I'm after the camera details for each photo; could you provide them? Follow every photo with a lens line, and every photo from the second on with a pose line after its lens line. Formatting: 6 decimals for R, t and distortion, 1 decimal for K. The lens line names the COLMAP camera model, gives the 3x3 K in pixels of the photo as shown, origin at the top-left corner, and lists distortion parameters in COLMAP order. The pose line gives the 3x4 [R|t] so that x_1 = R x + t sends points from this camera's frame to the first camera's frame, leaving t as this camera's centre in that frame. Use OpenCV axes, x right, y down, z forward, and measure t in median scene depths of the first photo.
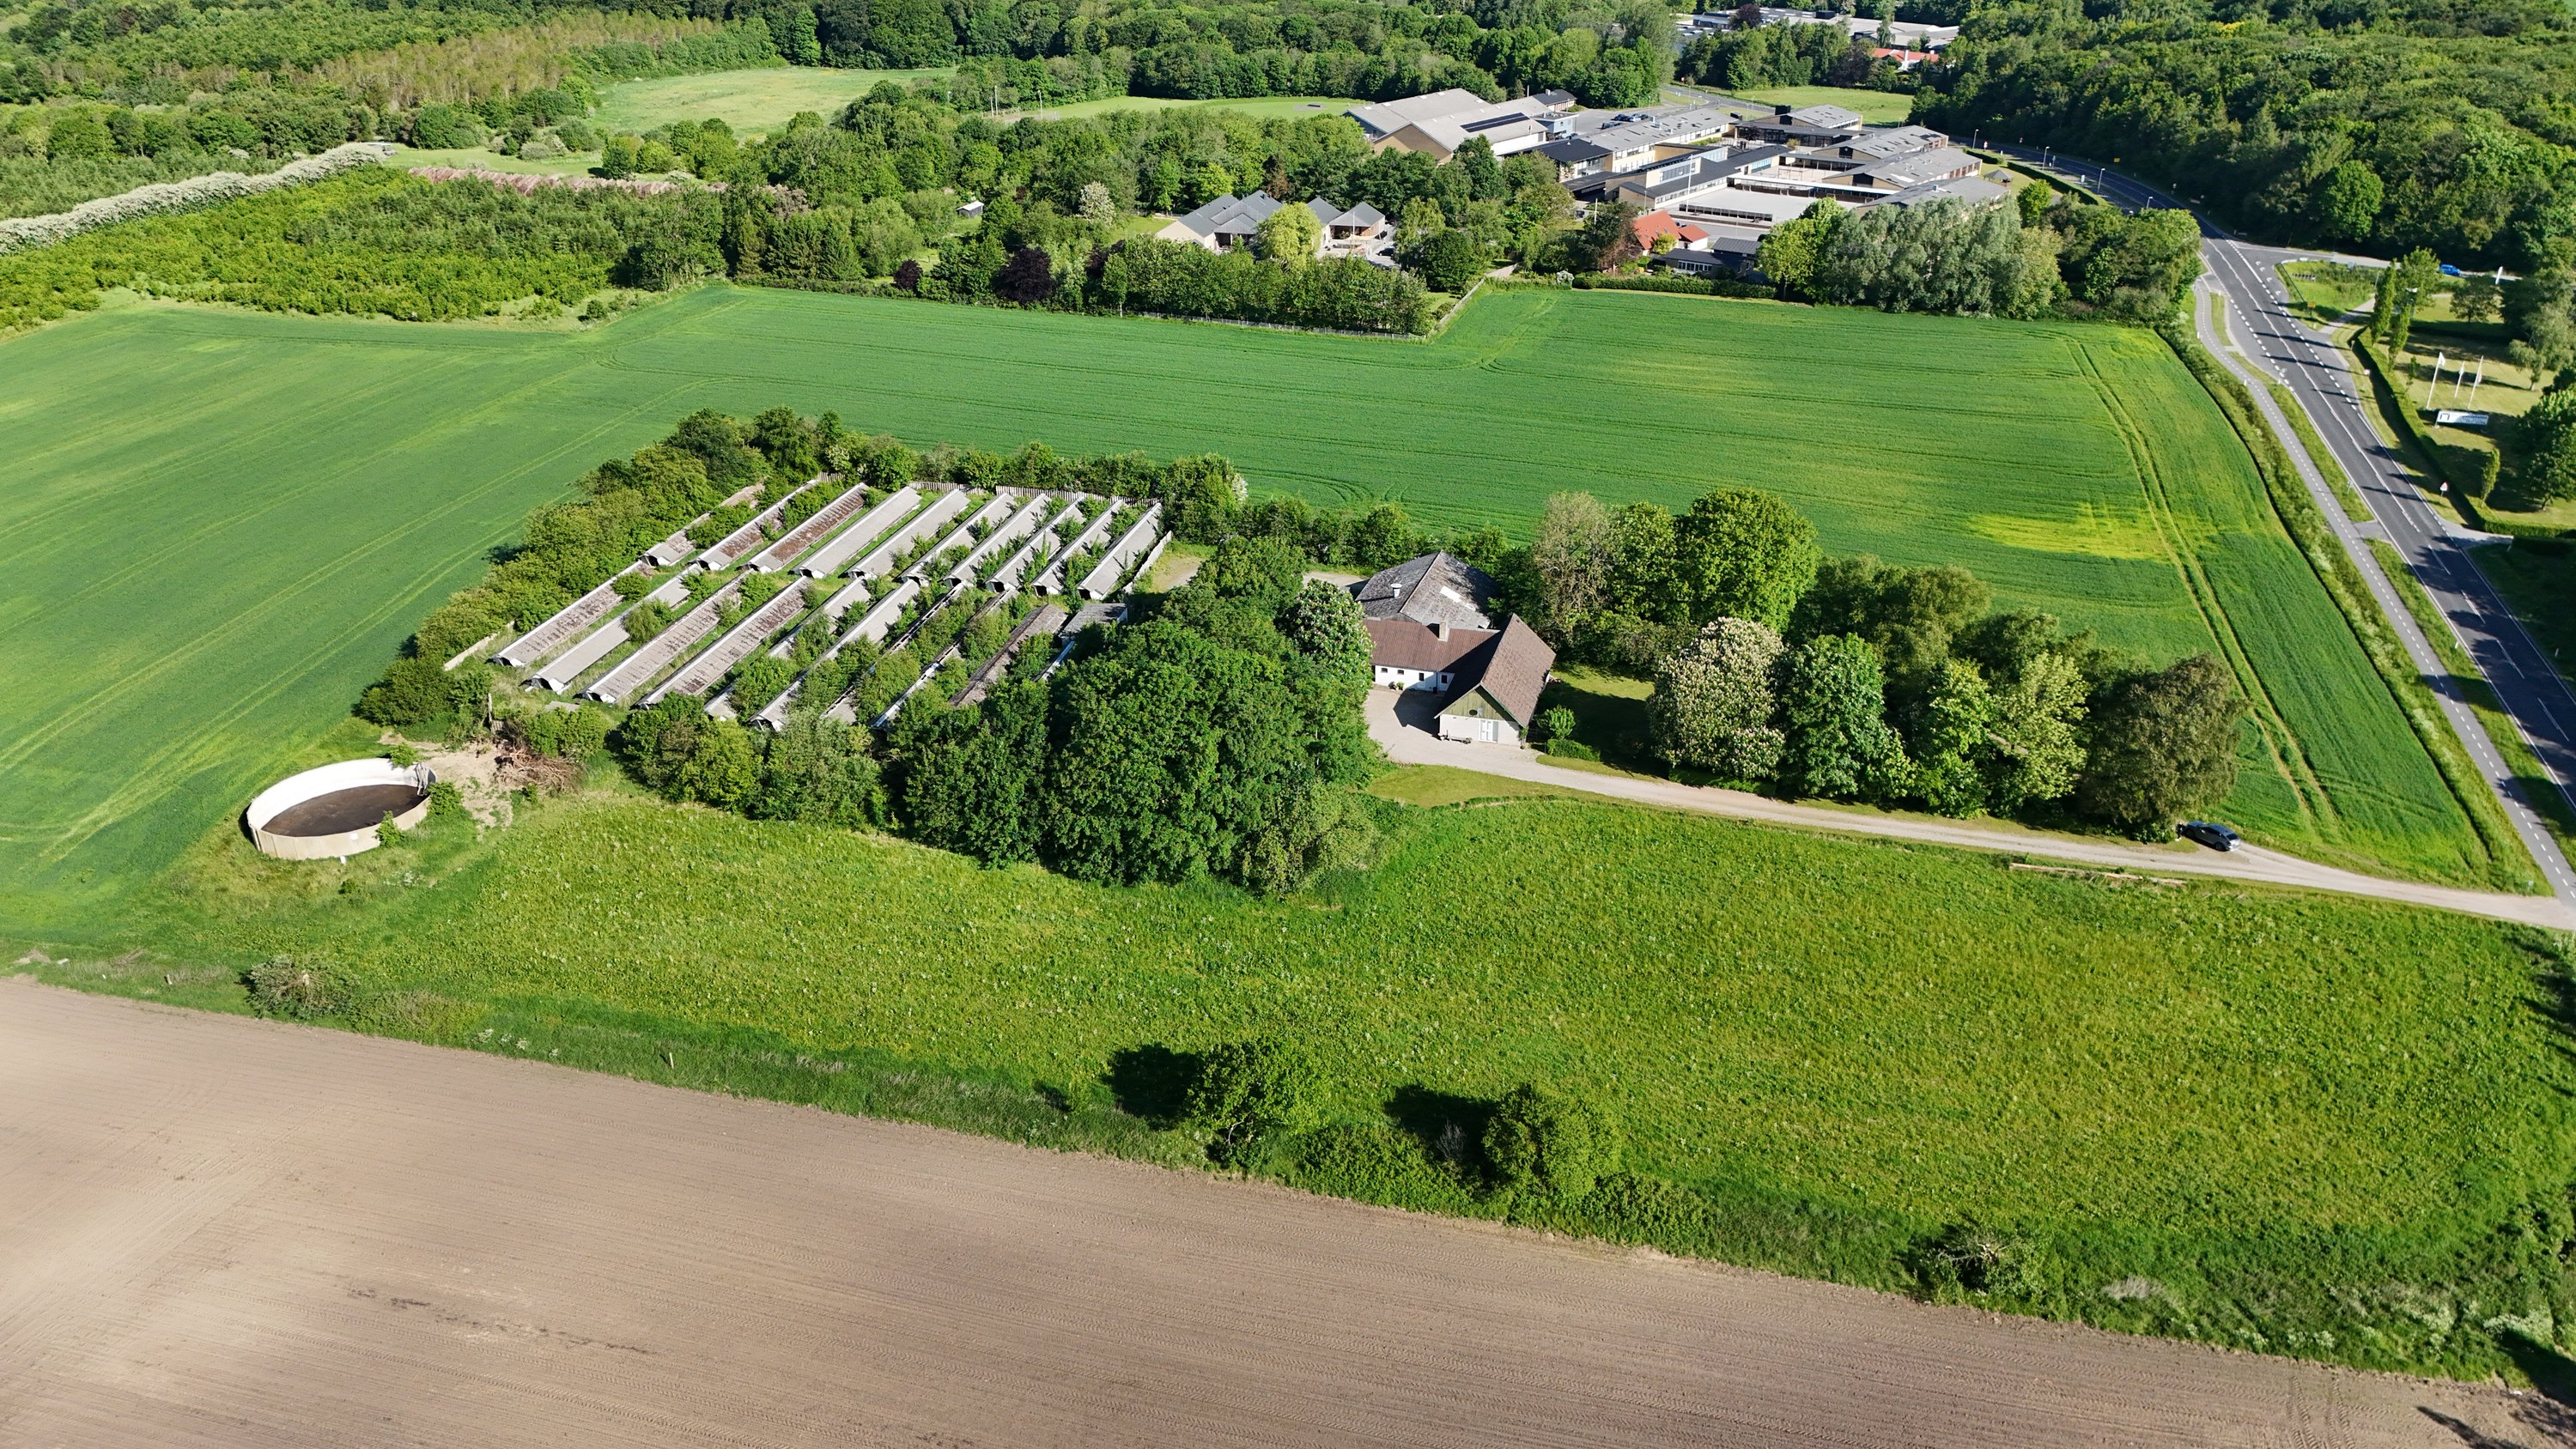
lens RADIAL K [[1971.6, 0, 1289.1], [0, 1971.6, 718.5], [0, 0, 1]] dist [0.078963, -0.079875]
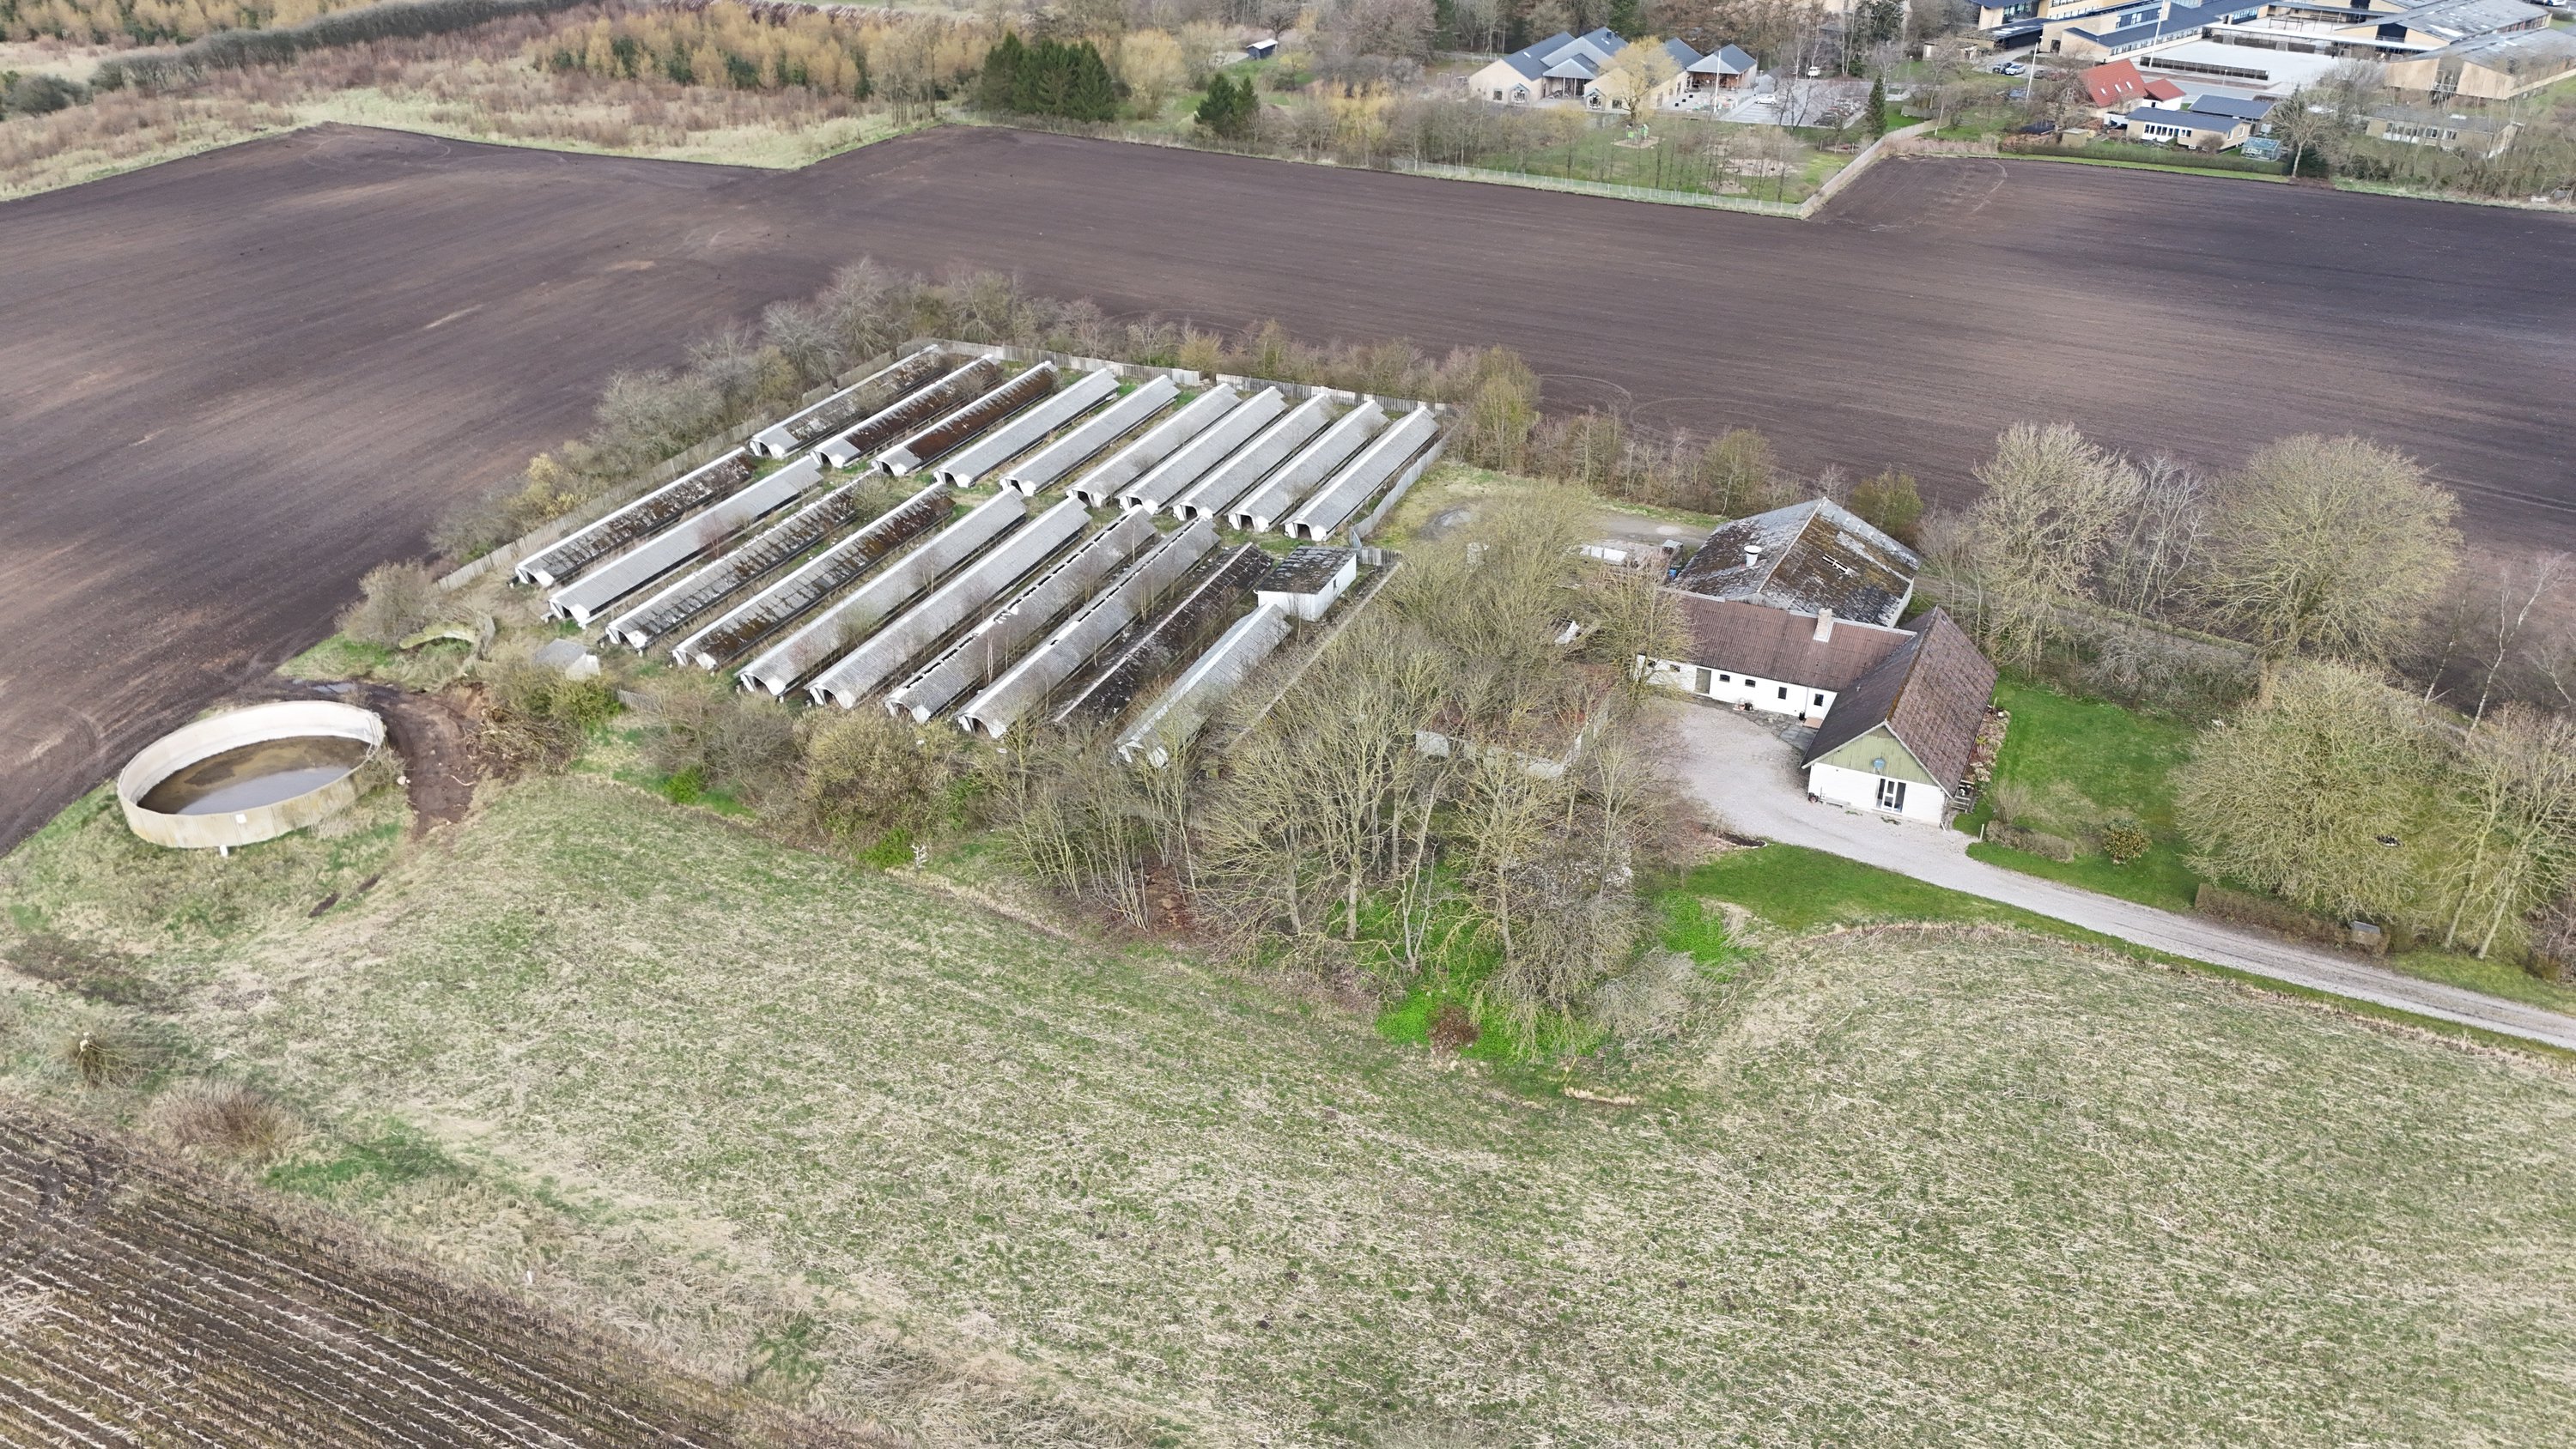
lens RADIAL K [[1971.6, 0, 1260.4], [0, 1971.6, 686.4], [0, 0, 1]] dist [0.078963, -0.079875]
pose [[0.983345, 0.075813, -0.165182, 0.002919], [-0.069643, 0.996652, 0.042835, -0.023808], [0.167876, -0.030618, 0.985332, 0.188435]]
